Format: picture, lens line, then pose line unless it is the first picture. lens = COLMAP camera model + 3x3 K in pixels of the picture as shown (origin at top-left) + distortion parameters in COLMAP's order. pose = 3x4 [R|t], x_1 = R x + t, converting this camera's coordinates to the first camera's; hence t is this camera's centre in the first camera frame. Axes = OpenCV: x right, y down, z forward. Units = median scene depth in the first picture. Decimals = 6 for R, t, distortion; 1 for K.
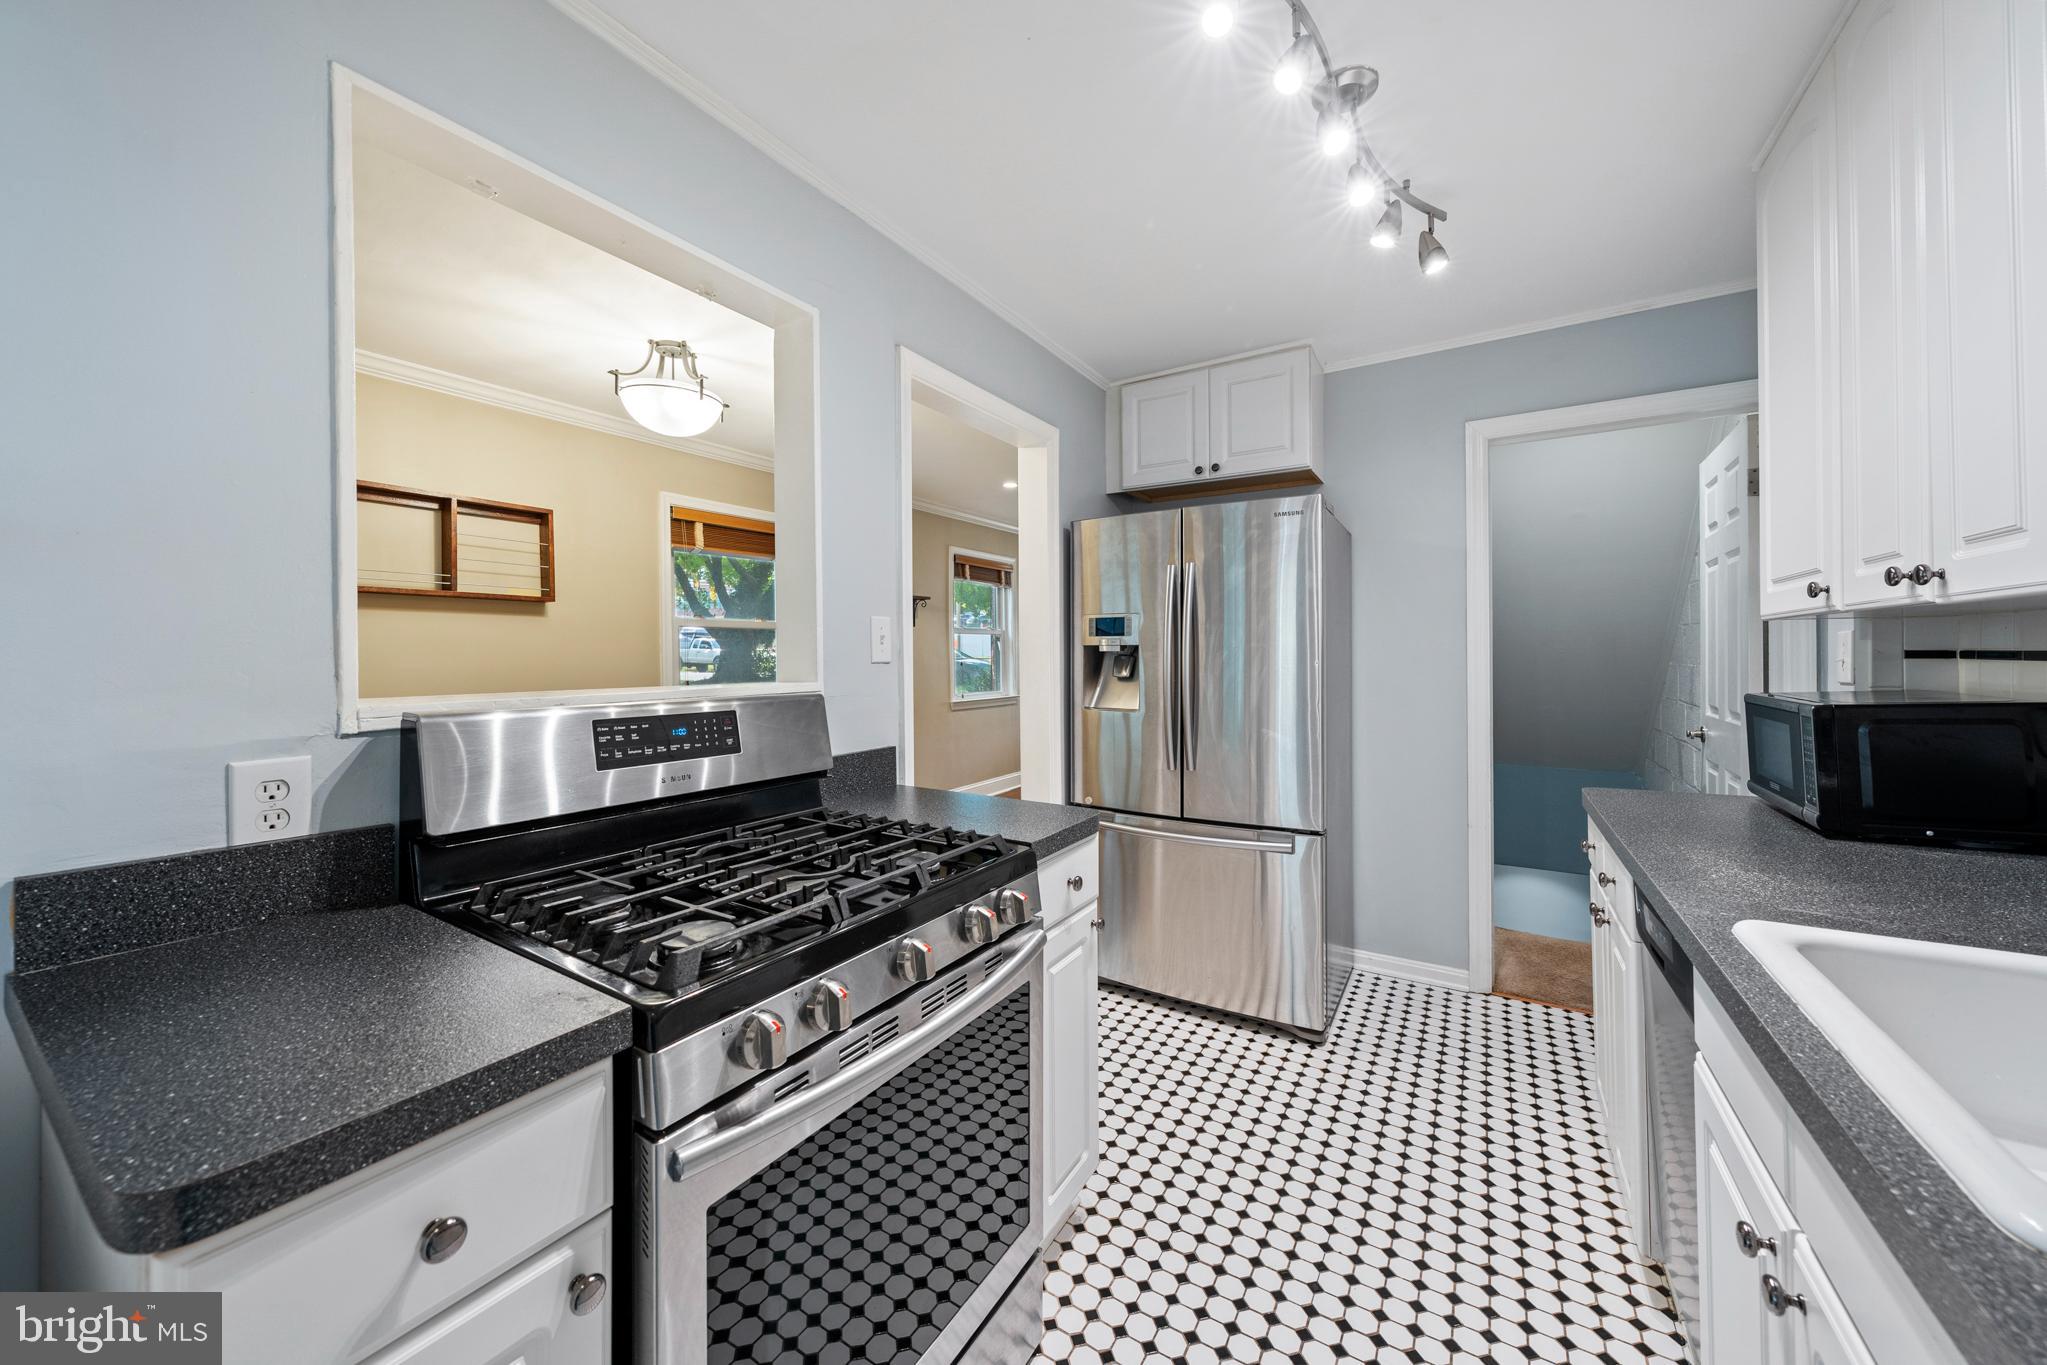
lens RADIAL K [[763.2, 0, 975.5], [0, 763.2, 654.9], [0, 0, 1]] dist [-0.004481, -0.000400]
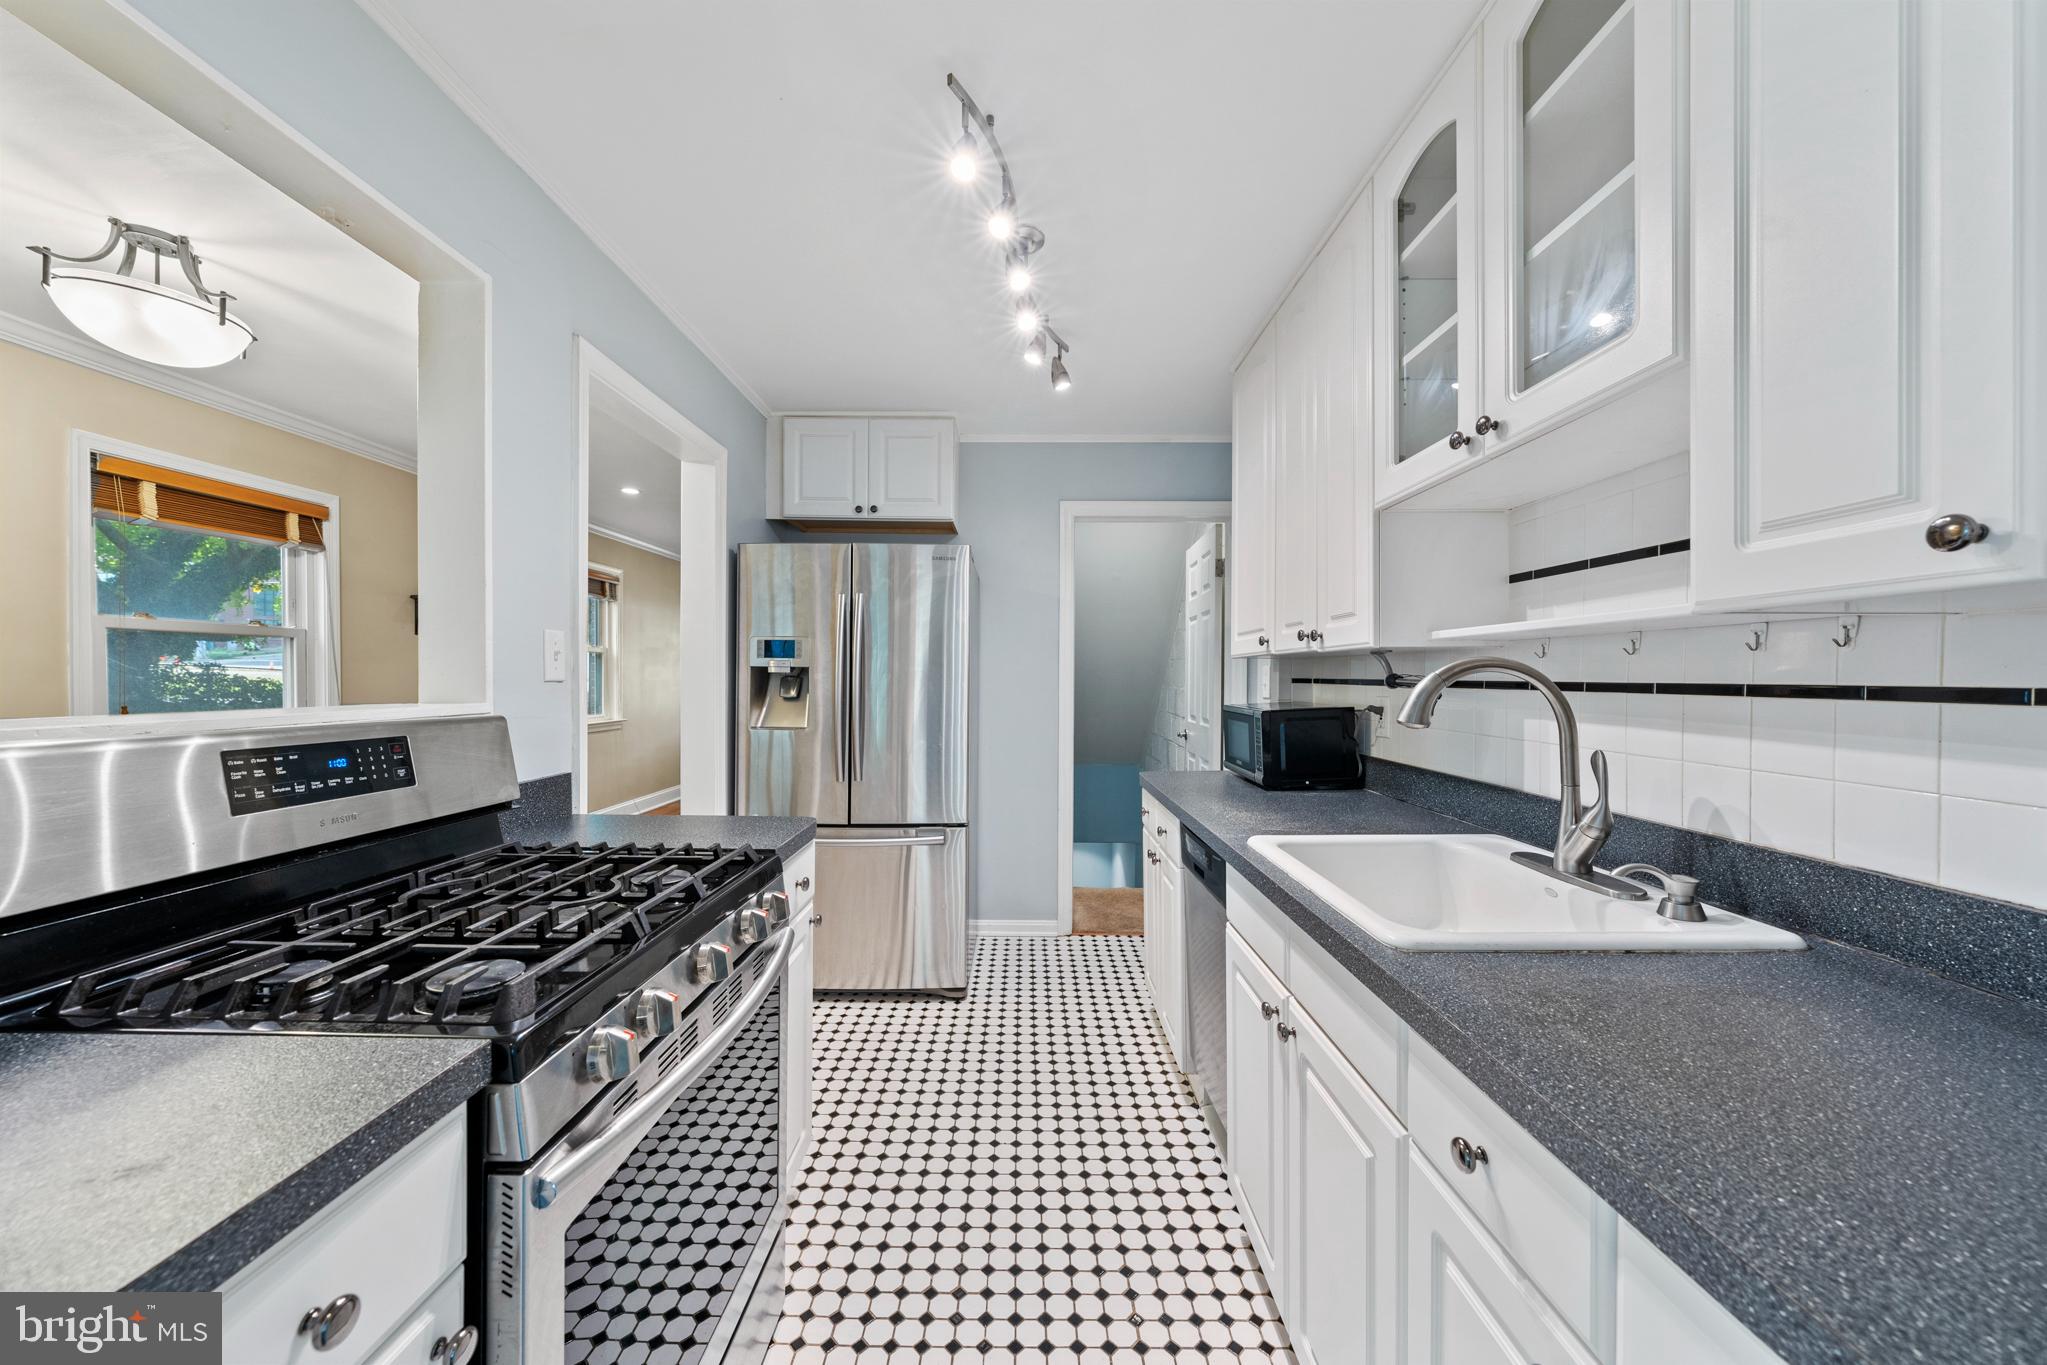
lens RADIAL K [[763.2, 0, 1008.1], [0, 763.2, 680.7], [0, 0, 1]] dist [-0.004481, -0.000400]
pose [[0.835264, 0.008176, 0.549789, -0.178671], [-0.010397, 0.999946, 0.000925, 0.003340], [-0.549752, -0.006489, 0.835303, -0.056261]]
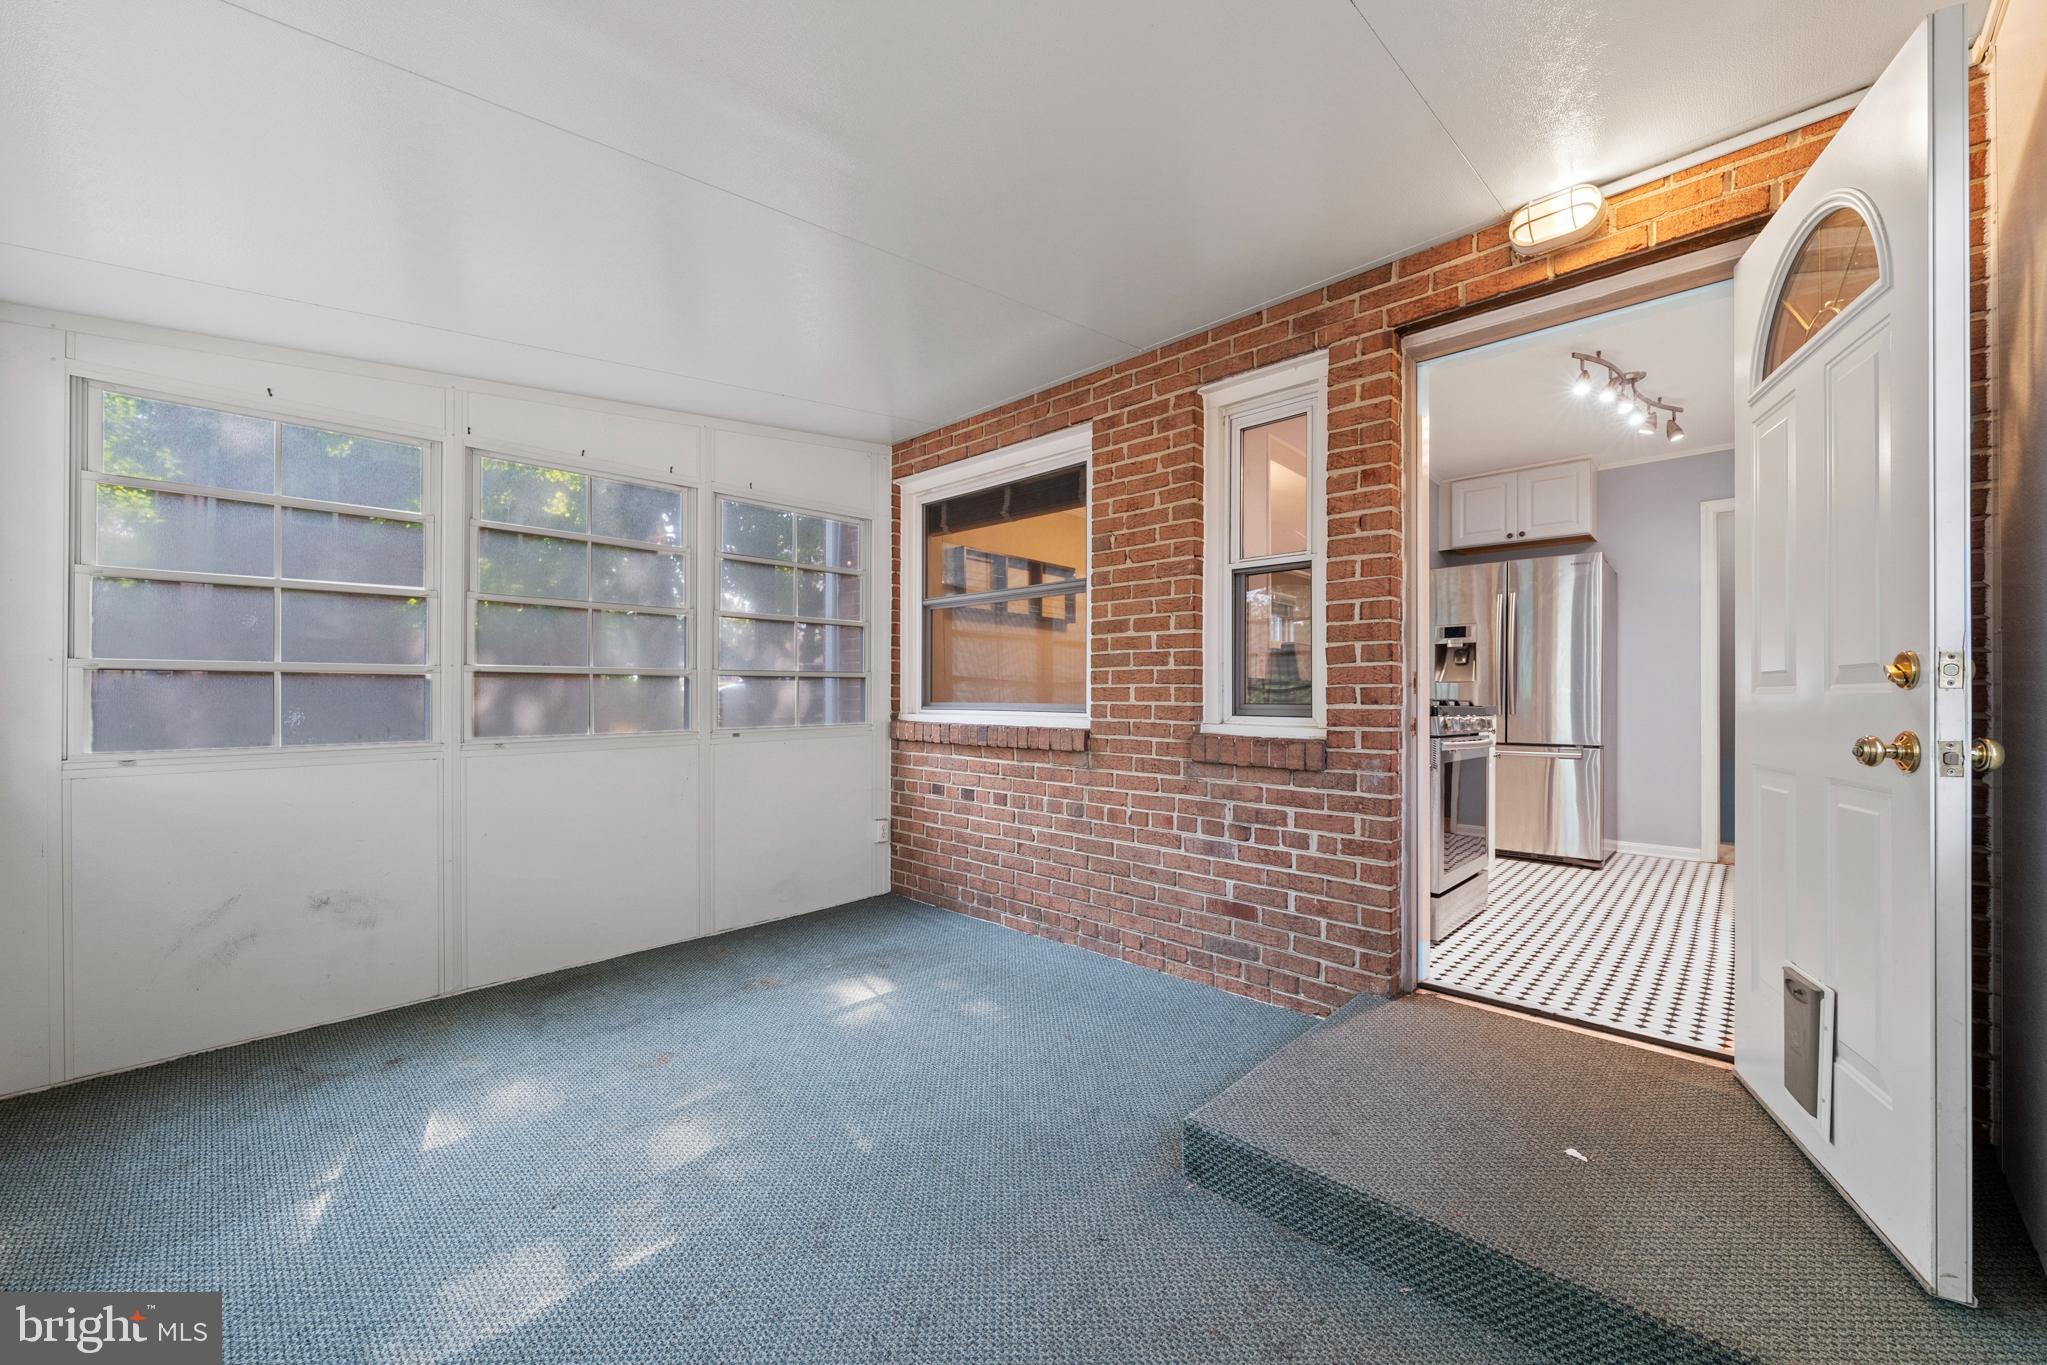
lens RADIAL K [[763.2, 0, 1013.7], [0, 763.2, 691.7], [0, 0, 1]] dist [-0.004481, -0.000400]
pose [[0.986021, 0.004677, -0.166554, -0.651302], [-0.004680, 0.999989, 0.000373, 0.127093], [0.166554, 0.000412, 0.986032, -1.054901]]
